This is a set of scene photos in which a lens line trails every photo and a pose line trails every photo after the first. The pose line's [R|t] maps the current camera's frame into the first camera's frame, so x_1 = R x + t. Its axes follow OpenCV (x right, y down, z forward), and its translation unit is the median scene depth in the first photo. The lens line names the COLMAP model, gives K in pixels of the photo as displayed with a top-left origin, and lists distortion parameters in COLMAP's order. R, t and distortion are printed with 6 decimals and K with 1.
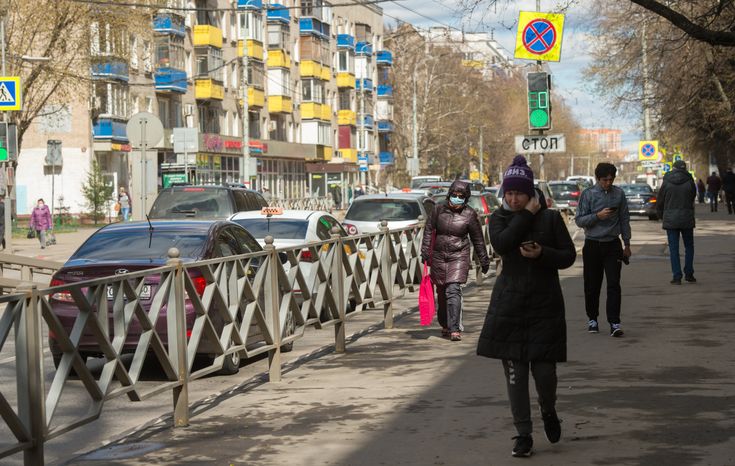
lens RADIAL K [[2144.2, 0, 366.3], [0, 2144.2, 231.2], [0, 0, 1]] dist [0.277298, 0.000000]
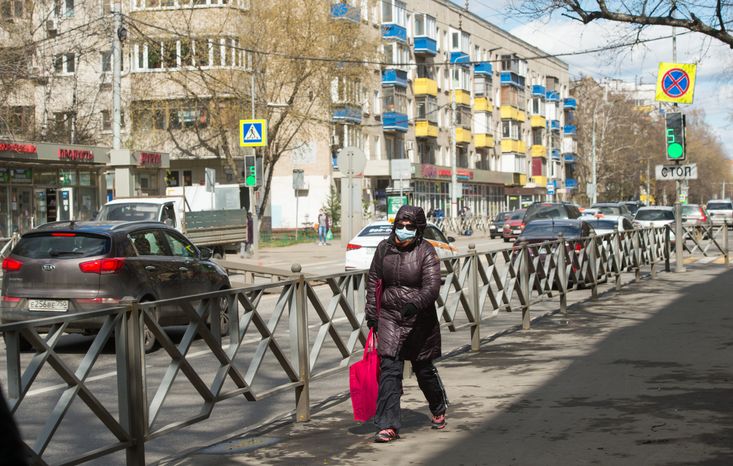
lens RADIAL K [[1687.0, 0, 366.8], [0, 1687.0, 235.5], [0, 0, 1]] dist [-0.056448, 0.000000]
pose [[0.993412, 0.003794, -0.114534, 0.006107], [-0.004159, 0.999987, -0.002948, -0.000576], [0.114521, 0.003405, 0.993415, 0.015767]]
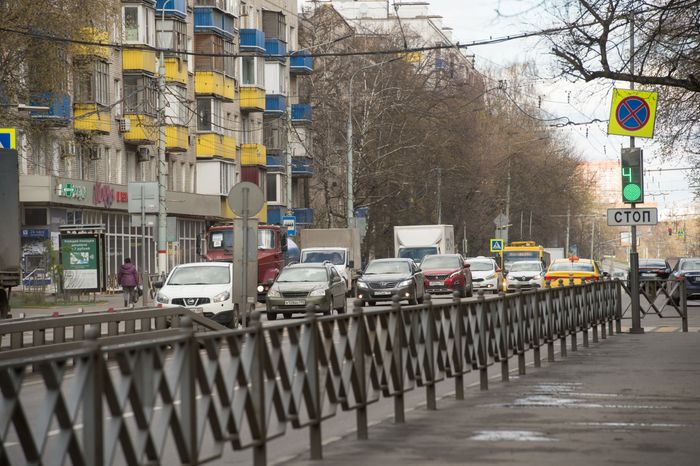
lens RADIAL K [[3962.7, 0, 350.5], [0, 3962.7, 228.9], [0, 0, 1]] dist [1.657462, 0.000000]
pose [[0.998894, 0.013018, 0.045173, -0.050639], [-0.011685, 0.999492, -0.029647, 0.008379], [-0.045536, 0.029087, 0.998539, -0.325968]]
